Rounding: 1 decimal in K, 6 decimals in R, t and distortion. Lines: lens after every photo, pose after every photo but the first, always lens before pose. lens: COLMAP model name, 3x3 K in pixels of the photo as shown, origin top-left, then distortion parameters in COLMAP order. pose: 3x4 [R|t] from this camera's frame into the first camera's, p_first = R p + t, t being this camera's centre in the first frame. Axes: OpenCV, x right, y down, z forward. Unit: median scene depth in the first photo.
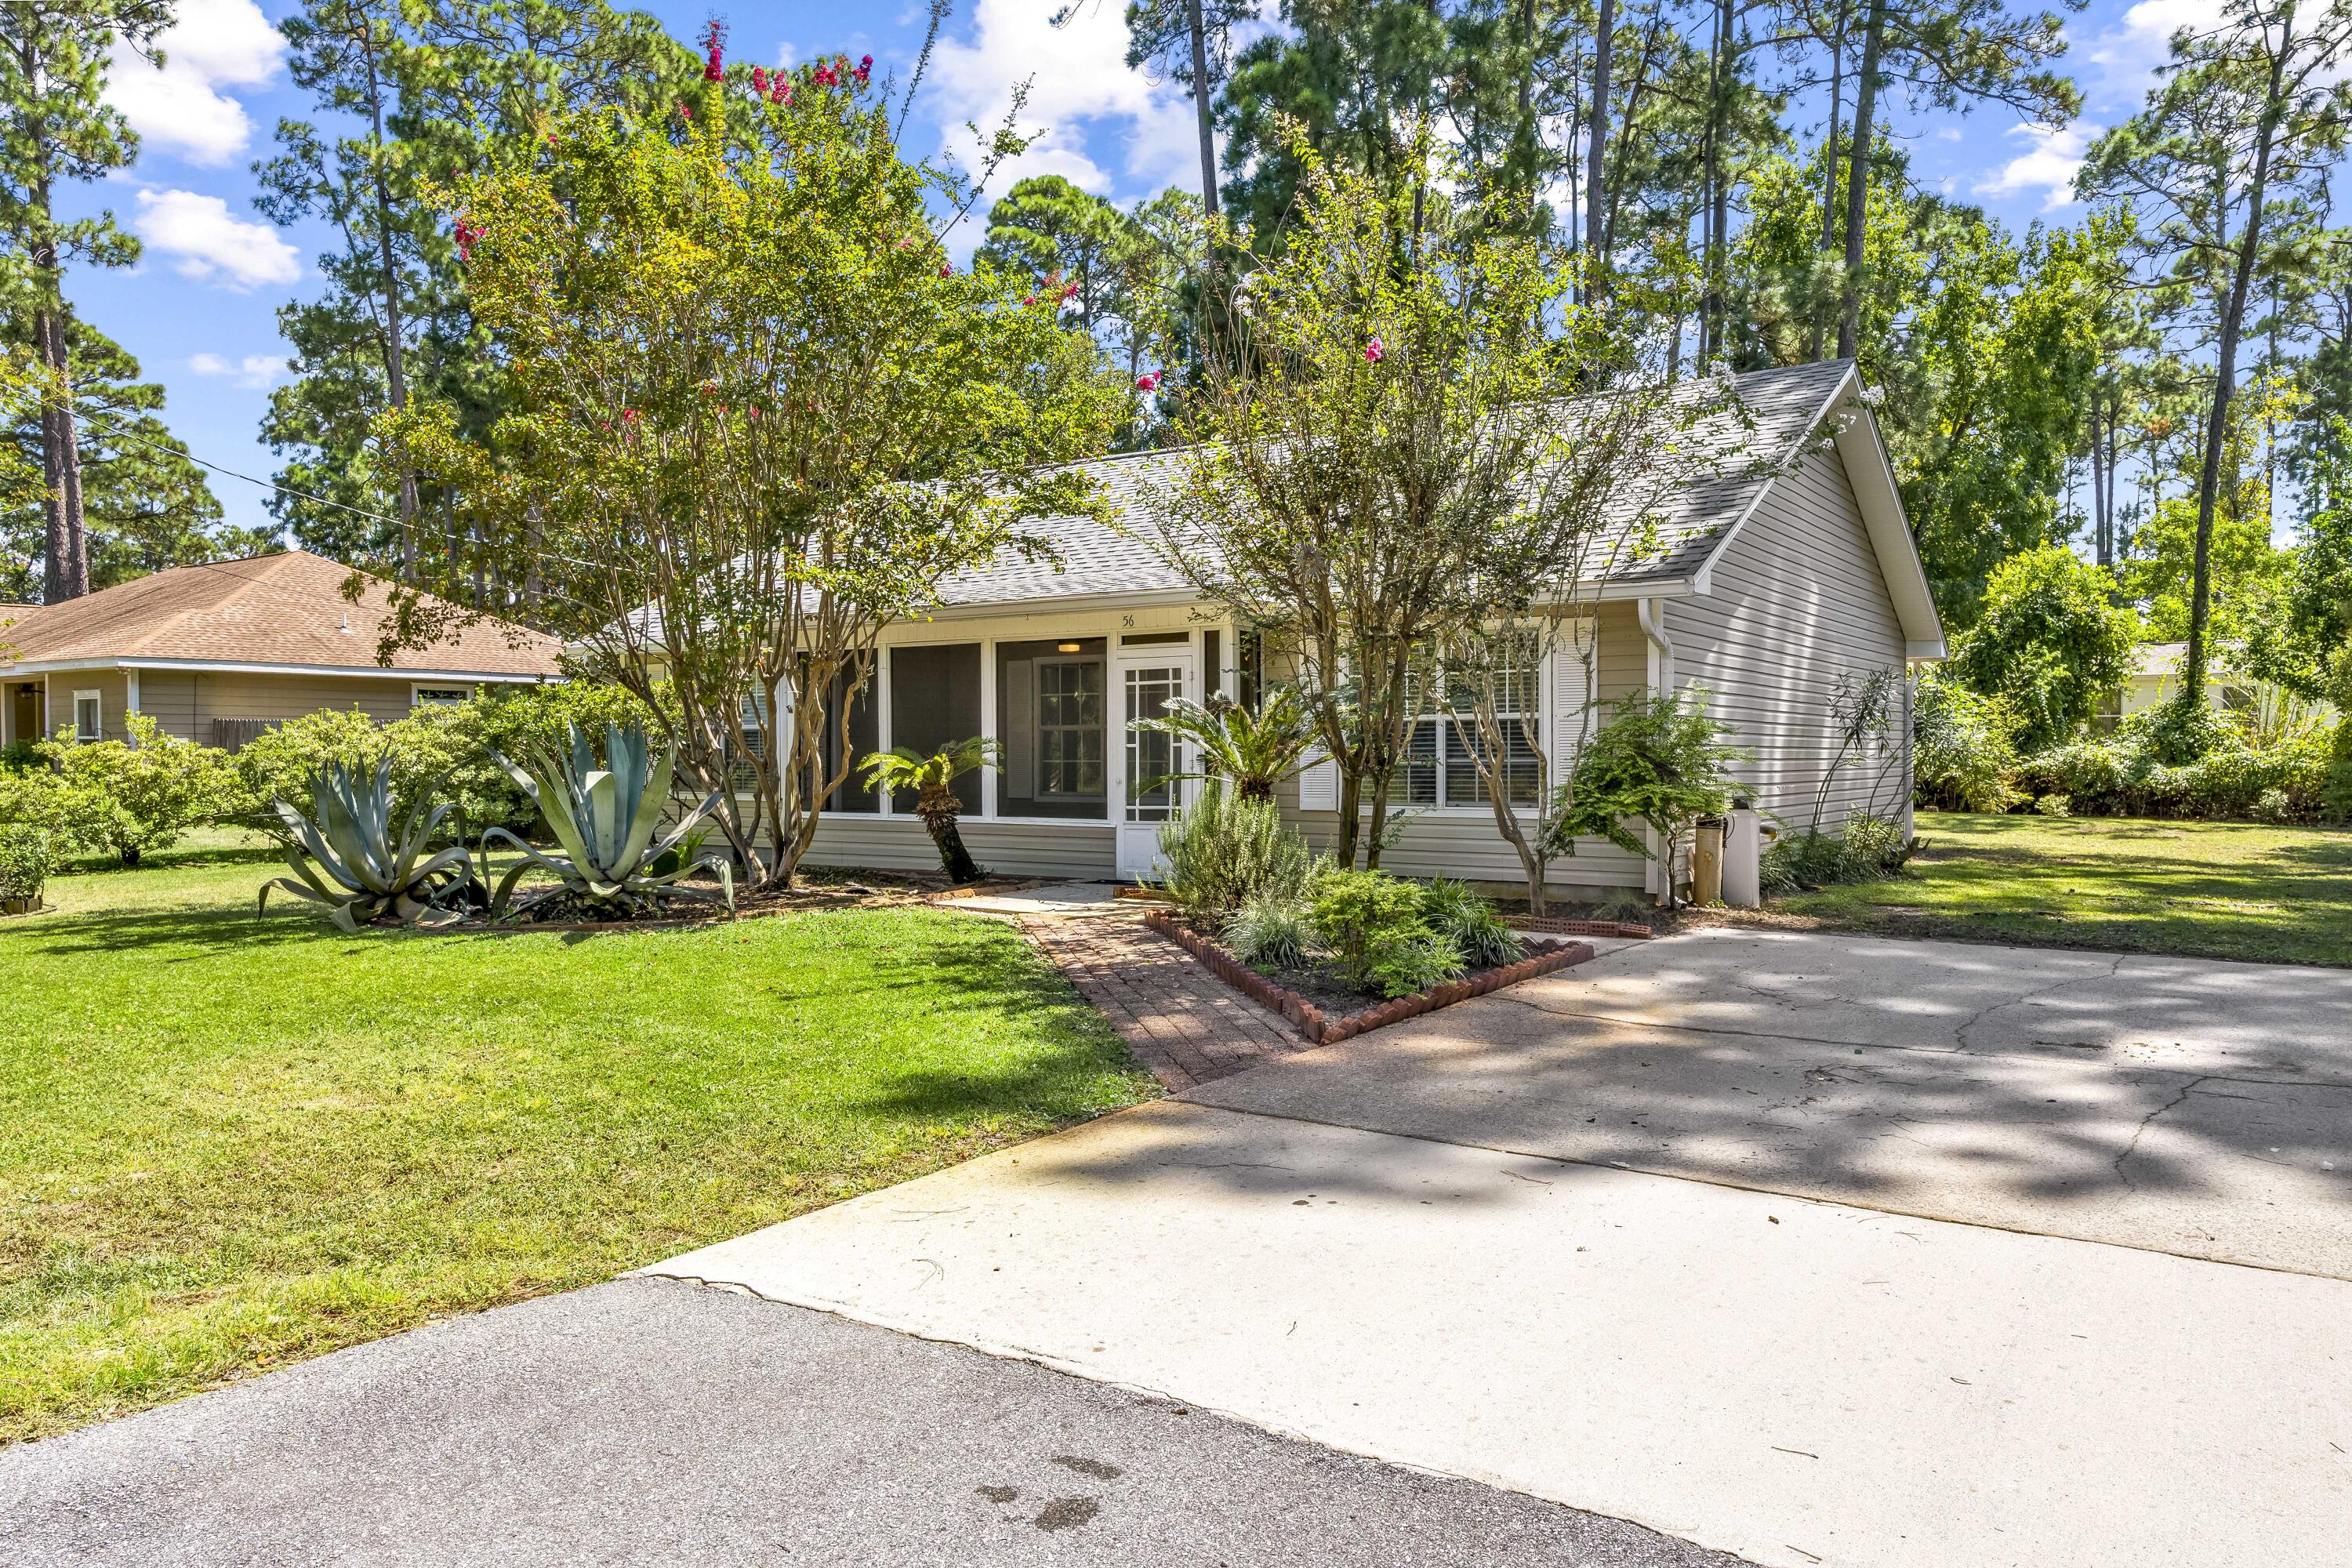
lens RADIAL K [[1639.2, 0, 1176.0], [0, 1639.2, 784.0], [0, 0, 1]] dist [0.006484, 0.002319]
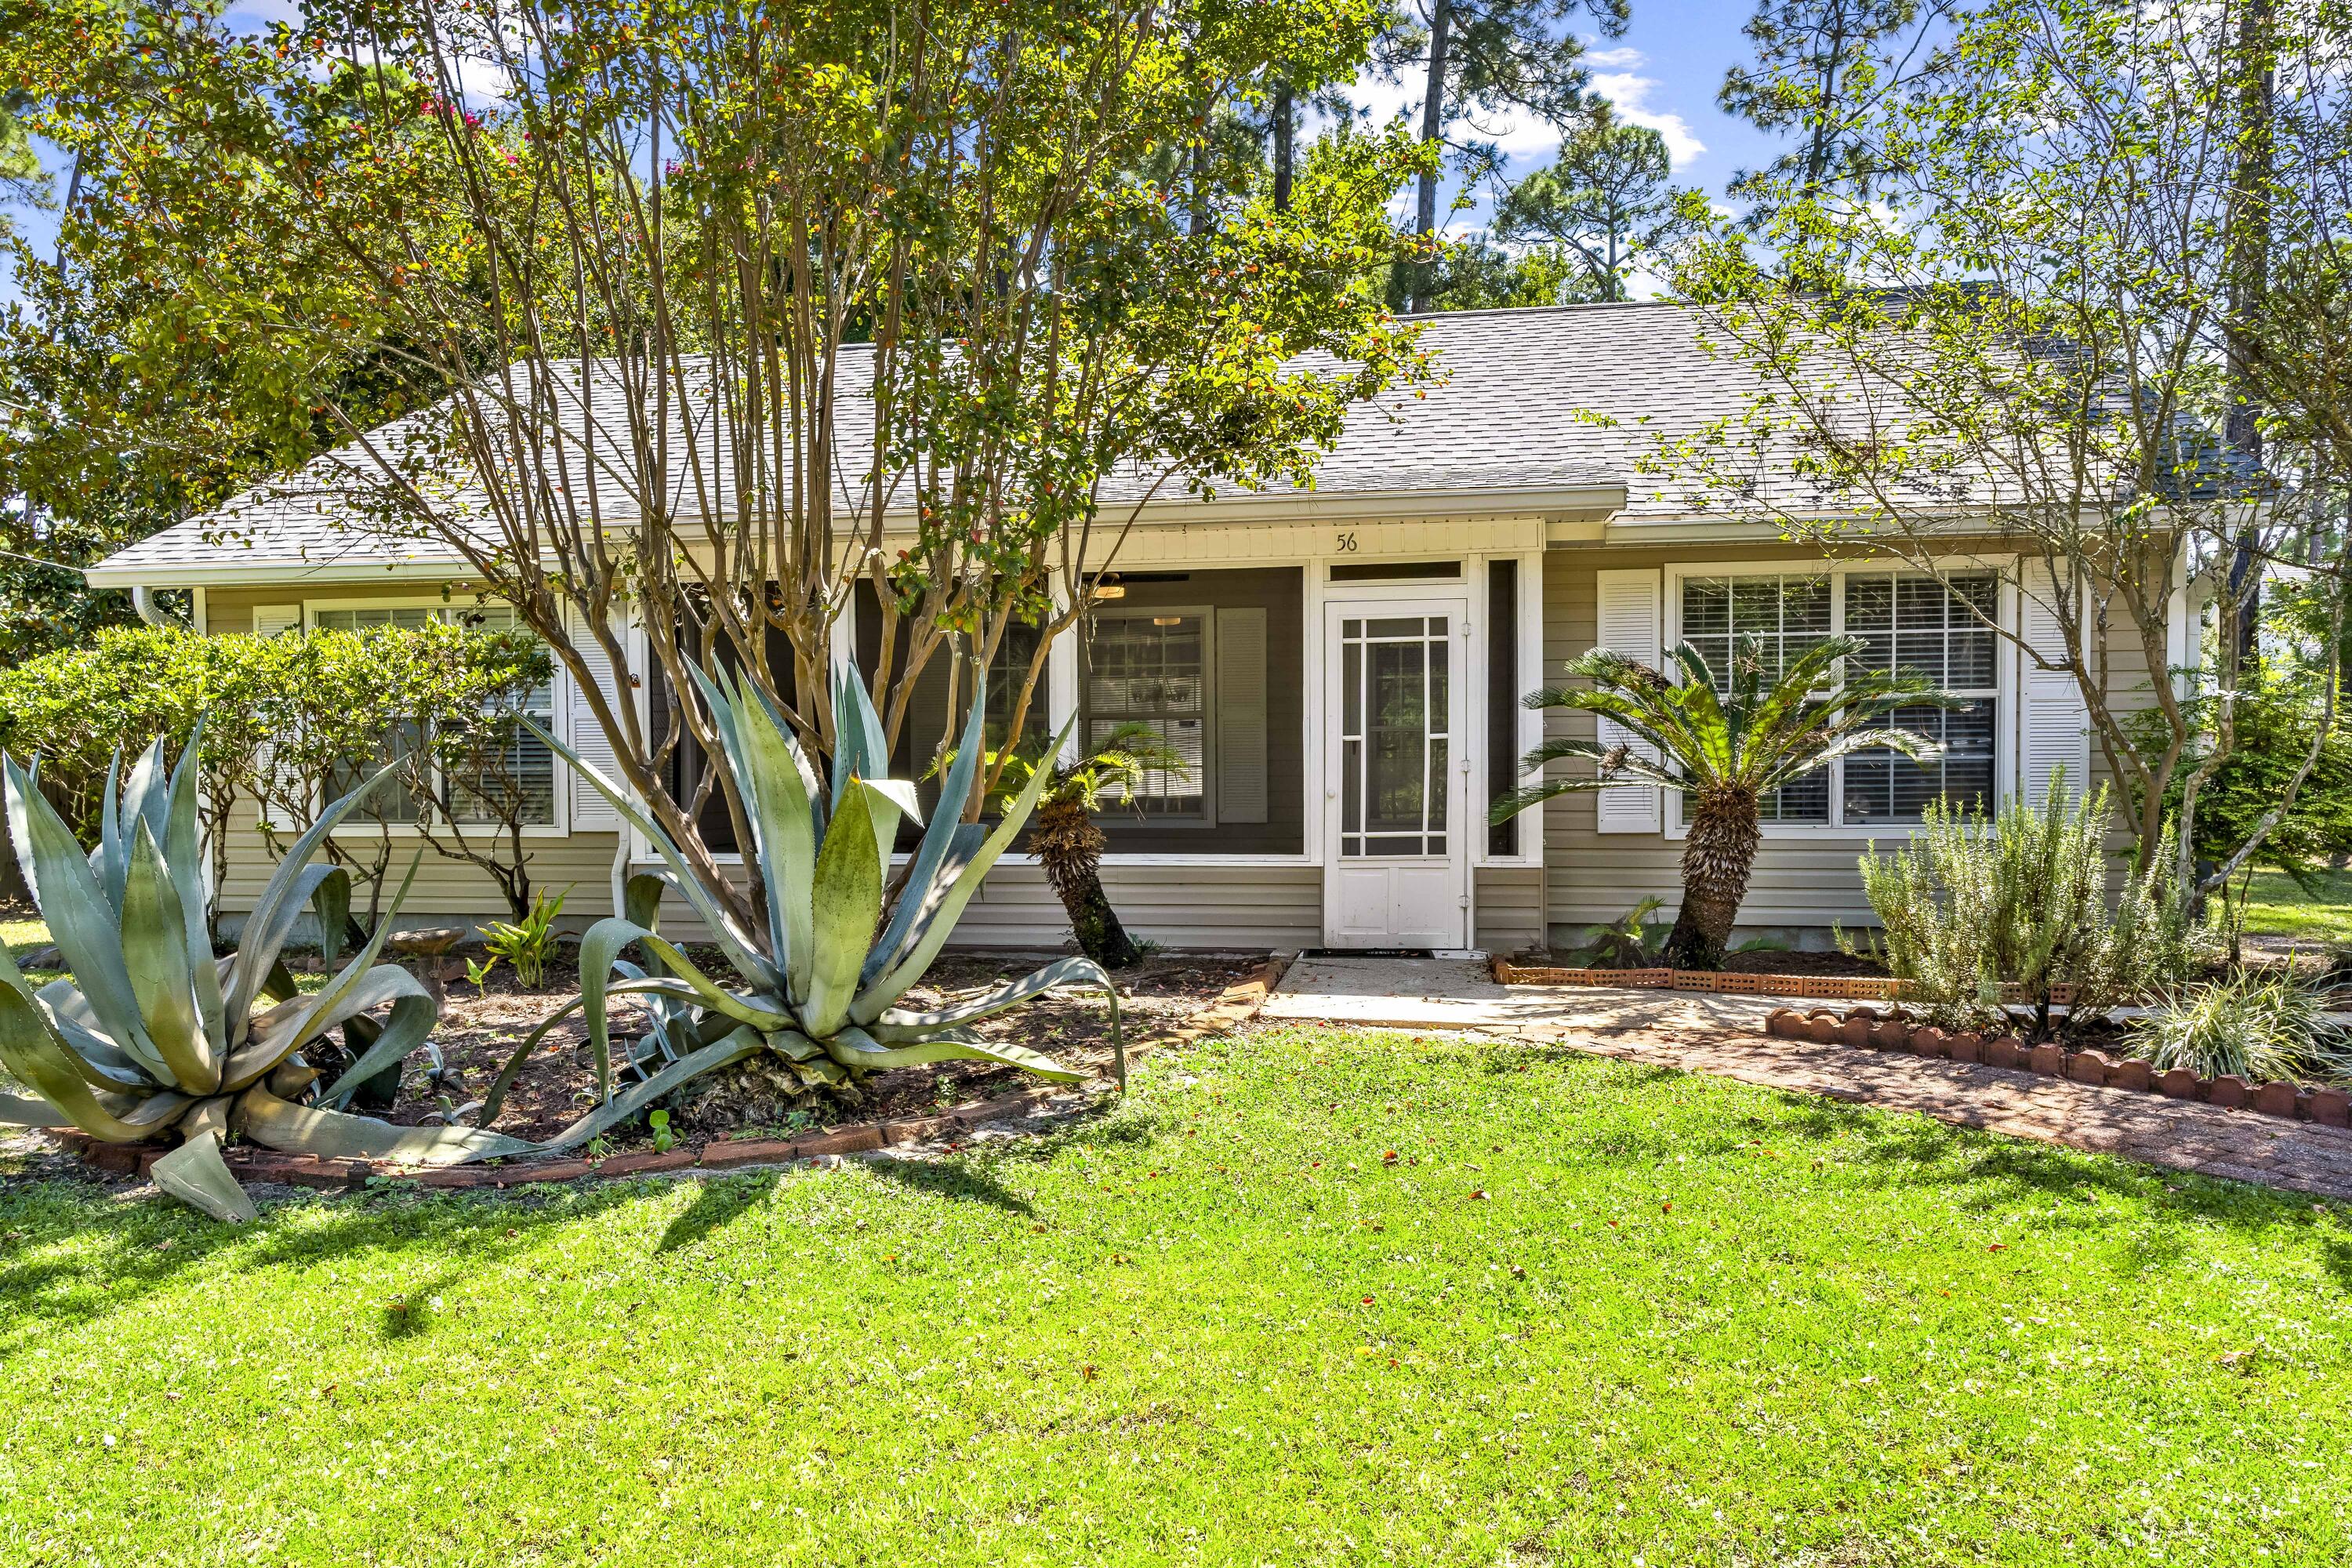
lens RADIAL K [[1659.5, 0, 1170.4], [0, 1659.5, 820.3], [0, 0, 1]] dist [-0.003100, -0.002182]
pose [[0.911334, -0.018353, 0.411258, -0.327080], [0.013033, 0.999791, 0.015735, -0.002319], [-0.411461, -0.008980, 0.911383, 0.400792]]
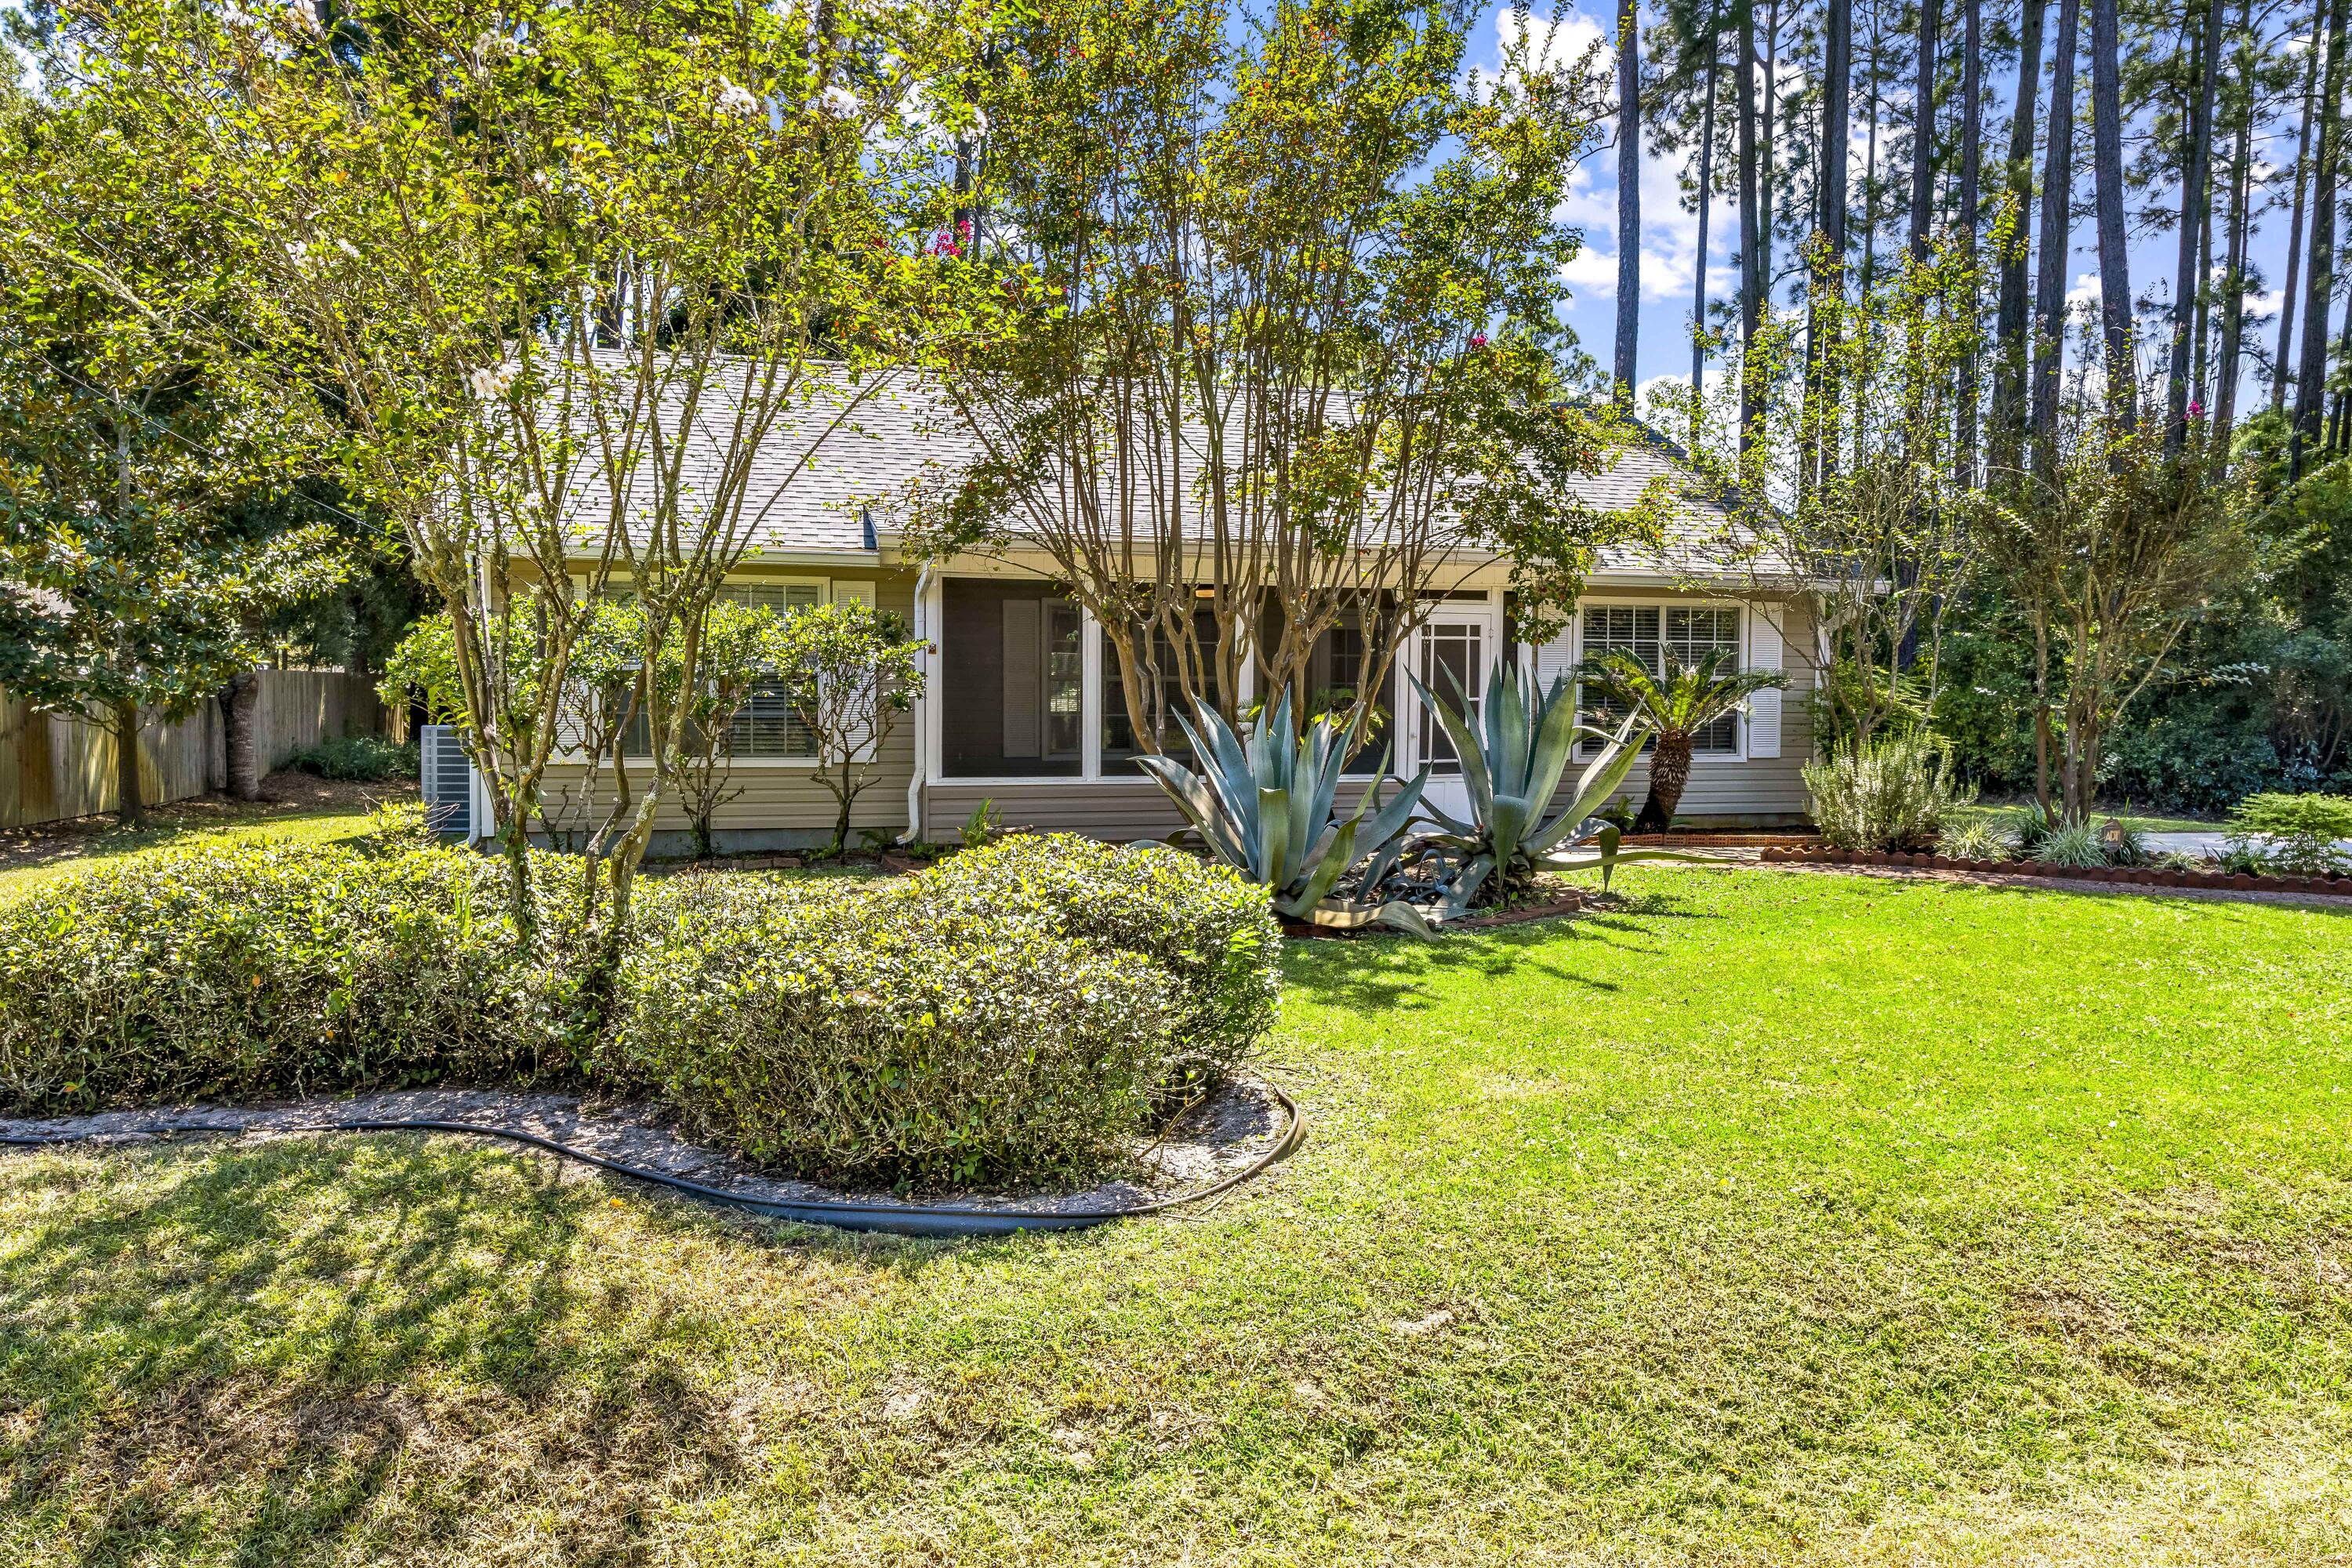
lens RADIAL K [[1644.9, 0, 1176.0], [0, 1644.9, 784.0], [0, 0, 1]] dist [0.001667, -0.001482]
pose [[0.640924, -0.033846, 0.766858, -0.820029], [0.010803, 0.999326, 0.035078, -0.008167], [-0.767528, -0.014198, 0.640858, 0.429880]]
